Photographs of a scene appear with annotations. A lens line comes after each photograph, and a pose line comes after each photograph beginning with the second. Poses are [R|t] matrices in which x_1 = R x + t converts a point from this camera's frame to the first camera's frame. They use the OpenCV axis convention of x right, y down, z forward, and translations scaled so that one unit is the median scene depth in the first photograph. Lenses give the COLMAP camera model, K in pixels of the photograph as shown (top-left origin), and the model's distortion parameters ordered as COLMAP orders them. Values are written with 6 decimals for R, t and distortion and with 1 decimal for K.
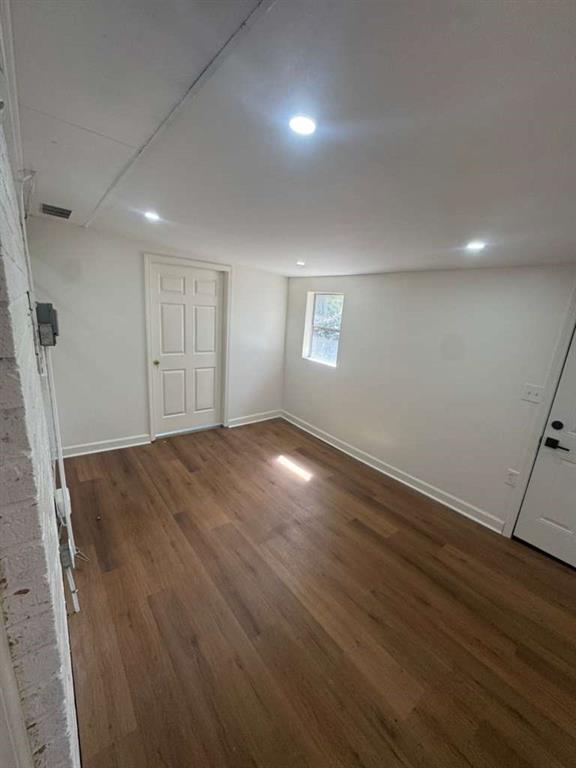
lens RADIAL K [[309.0, 0, 288.0], [0, 309.0, 384.0], [0, 0, 1]] dist [-0.008216, 0.000073]
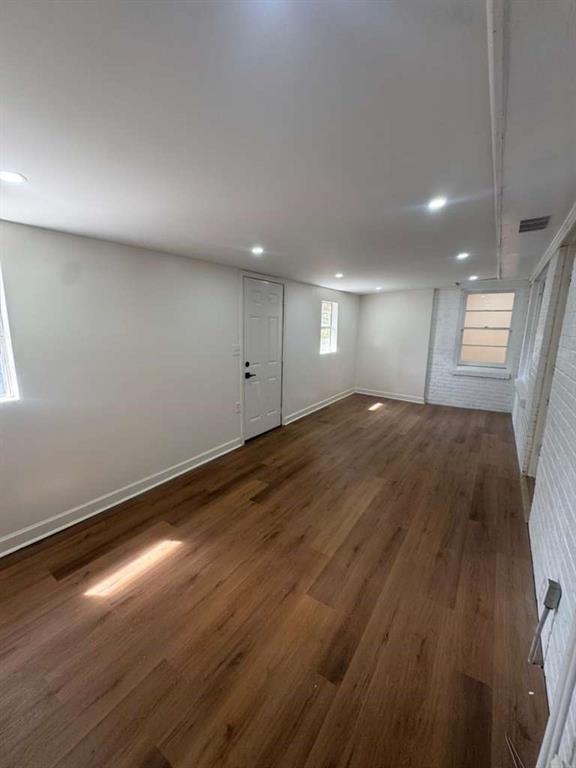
lens RADIAL K [[309.0, 0, 288.0], [0, 309.0, 384.0], [0, 0, 1]] dist [-0.008216, 0.000073]
pose [[-0.304914, -0.259010, 0.916483, -0.713393], [0.195714, 0.924729, 0.326454, -0.251360], [-0.932053, 0.278909, -0.231271, 1.083134]]
